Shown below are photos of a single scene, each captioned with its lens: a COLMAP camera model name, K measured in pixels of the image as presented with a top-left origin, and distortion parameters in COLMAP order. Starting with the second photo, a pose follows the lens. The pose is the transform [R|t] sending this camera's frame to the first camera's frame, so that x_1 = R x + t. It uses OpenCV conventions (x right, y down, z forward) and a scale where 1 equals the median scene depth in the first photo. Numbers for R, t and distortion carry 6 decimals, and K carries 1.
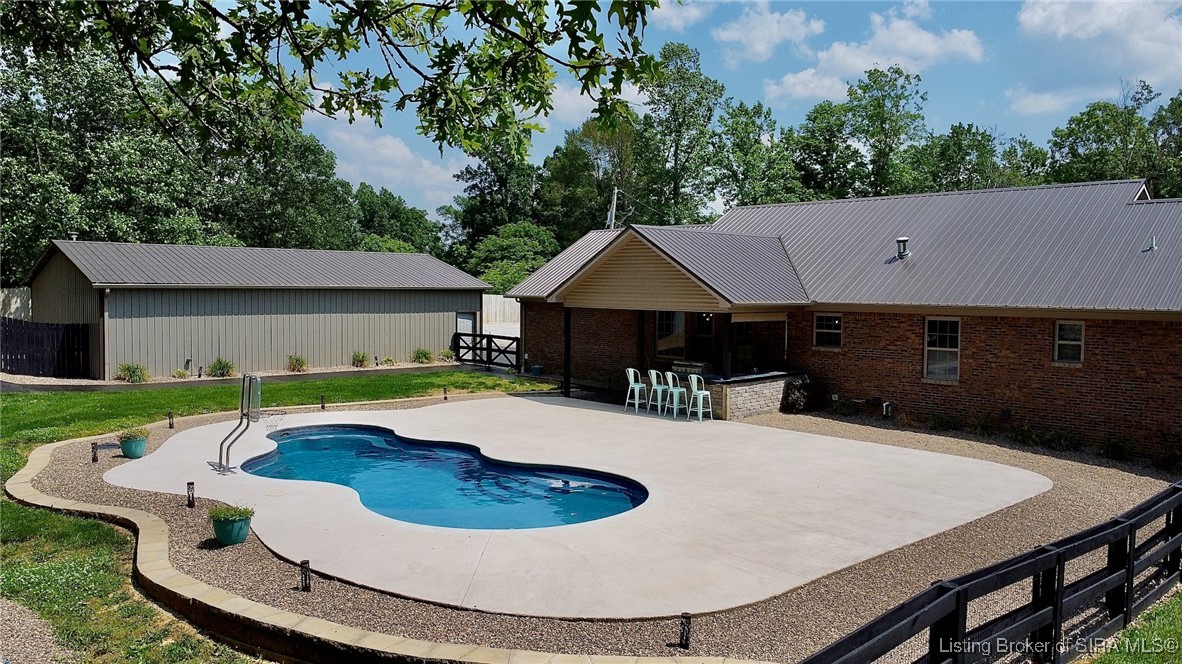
lens RADIAL K [[861.3, 0, 589.8], [0, 861.3, 326.2], [0, 0, 1]] dist [-0.009067, 0.000314]
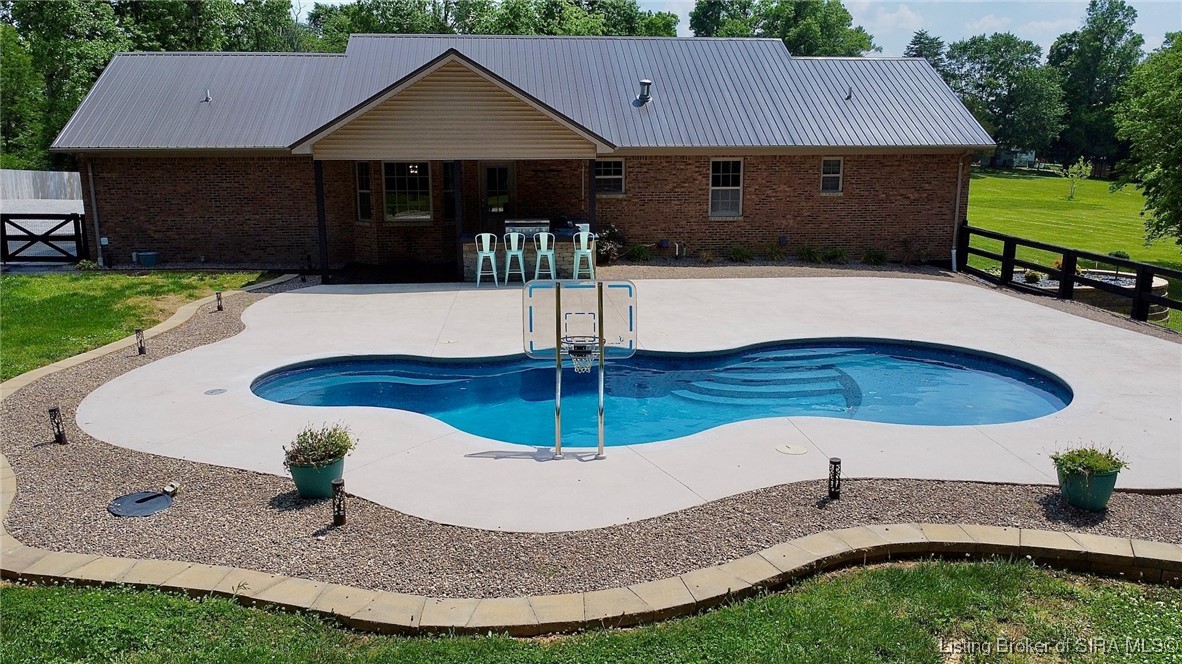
lens RADIAL K [[861.3, 0, 590.8], [0, 861.3, 336.3], [0, 0, 1]] dist [-0.009067, 0.000314]
pose [[0.647870, -0.177606, 0.740756, -0.509612], [0.045938, 0.979779, 0.194737, -0.008659], [-0.760364, -0.092136, 0.642929, 0.393590]]
